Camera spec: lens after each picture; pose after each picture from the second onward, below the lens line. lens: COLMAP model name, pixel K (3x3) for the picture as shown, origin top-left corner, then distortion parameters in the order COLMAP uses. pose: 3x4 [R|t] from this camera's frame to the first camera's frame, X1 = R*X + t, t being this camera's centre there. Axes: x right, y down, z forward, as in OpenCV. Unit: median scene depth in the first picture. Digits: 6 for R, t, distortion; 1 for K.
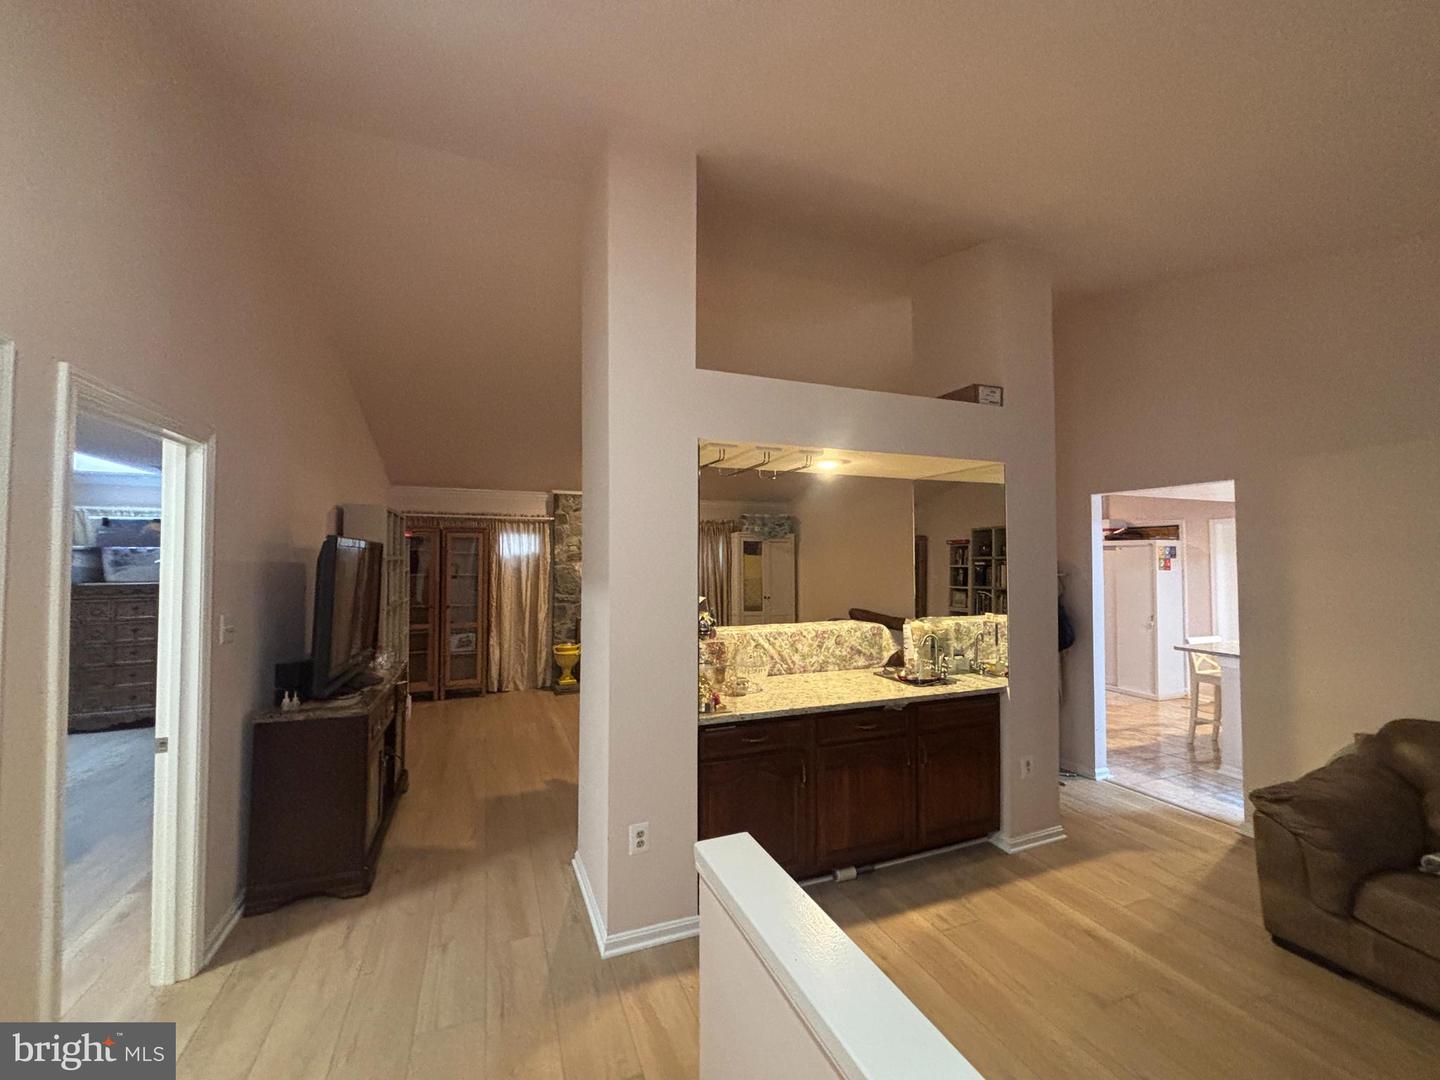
lens RADIAL K [[584.6, 0, 724.3], [0, 584.6, 539.3], [0, 0, 1]] dist [0.006468, 0.000732]
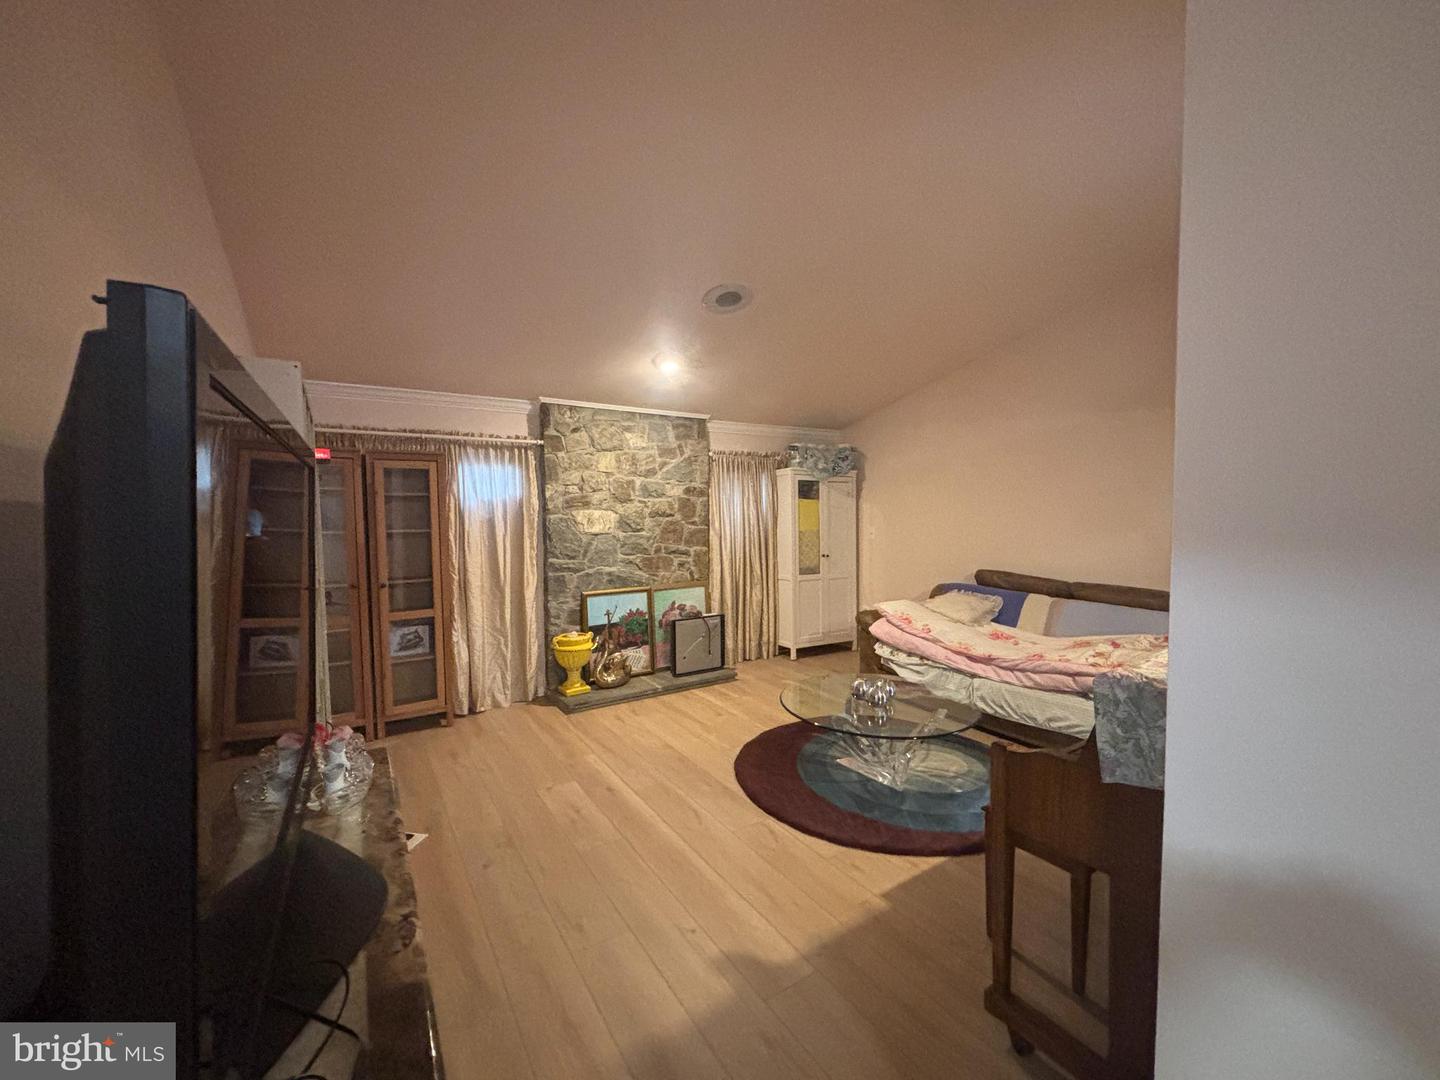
lens RADIAL K [[584.6, 0, 717.9], [0, 584.6, 545.7], [0, 0, 1]] dist [0.006468, 0.000732]
pose [[0.982786, -0.016773, 0.183986, -0.223614], [-0.001416, 0.995157, 0.098288, 0.014325], [-0.184744, -0.096856, 0.978002, 0.326770]]
